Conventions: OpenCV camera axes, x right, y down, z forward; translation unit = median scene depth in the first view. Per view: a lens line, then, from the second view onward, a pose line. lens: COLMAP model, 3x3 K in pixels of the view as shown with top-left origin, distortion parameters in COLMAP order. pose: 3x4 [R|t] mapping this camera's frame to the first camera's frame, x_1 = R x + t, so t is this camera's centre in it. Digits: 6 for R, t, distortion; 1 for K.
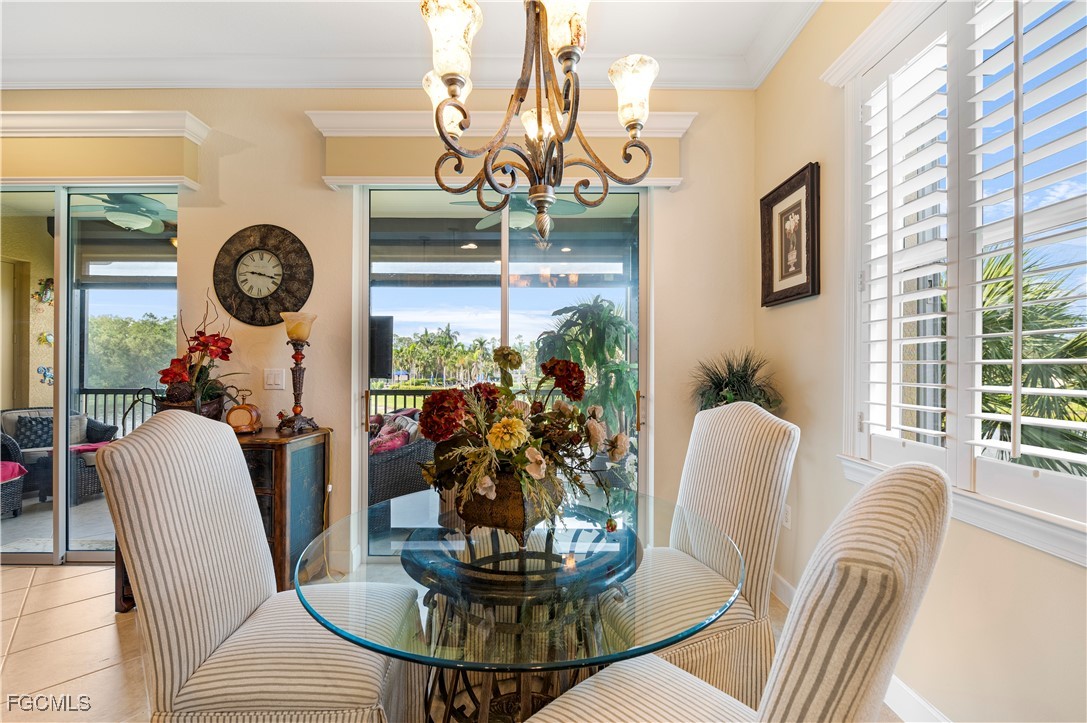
lens RADIAL K [[652.2, 0, 535.6], [0, 652.2, 363.1], [0, 0, 1]] dist [-0.002609, -0.000173]
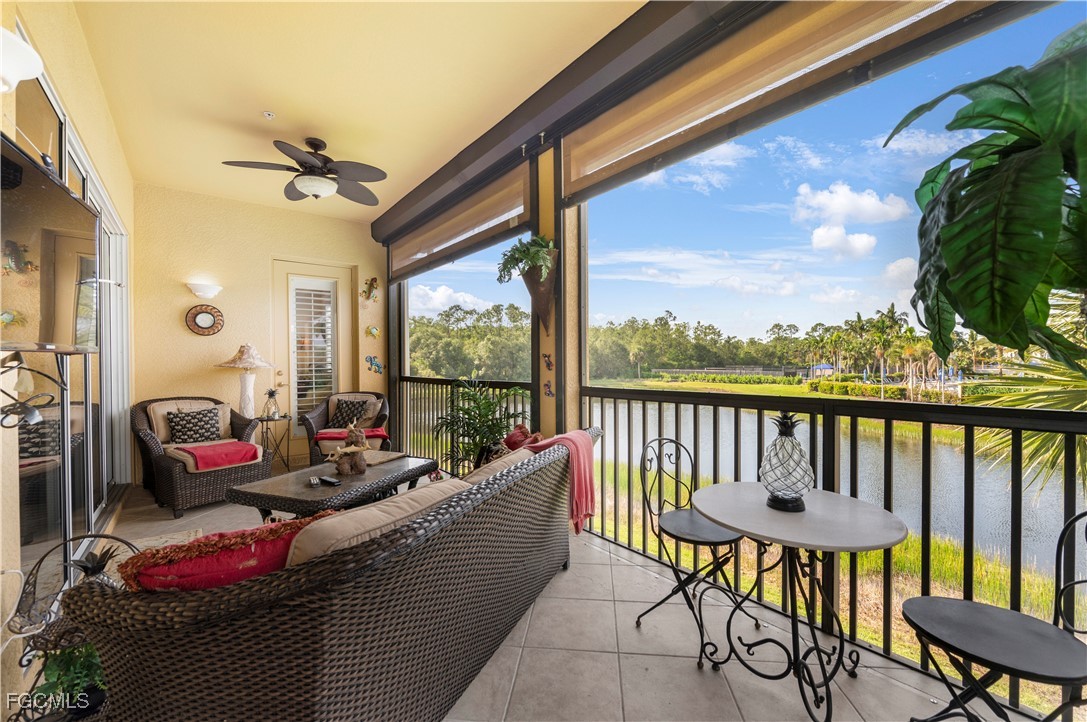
lens RADIAL K [[432.8, 0, 548.2], [0, 432.8, 363.3], [0, 0, 1]] dist [0.001078, -0.000293]
pose [[0.626451, -0.005252, -0.779443, 0.041471], [0.005754, 0.999981, -0.002113, 0.031918], [0.779440, -0.003161, 0.626469, 1.144965]]
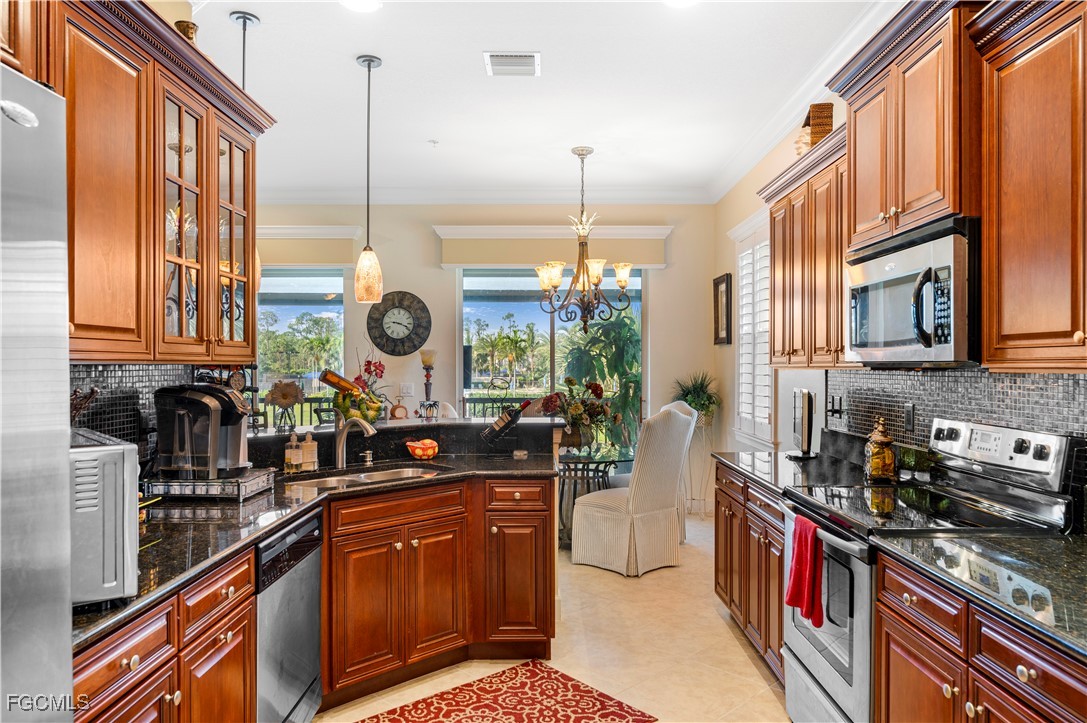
lens RADIAL K [[748.6, 0, 541.0], [0, 748.6, 368.3], [0, 0, 1]] dist [-0.000648, -0.000287]
pose [[0.999850, -0.002008, -0.017199, -0.047297], [0.001983, 0.999997, -0.001505, -0.024109], [0.017202, 0.001471, 0.999851, -0.786576]]
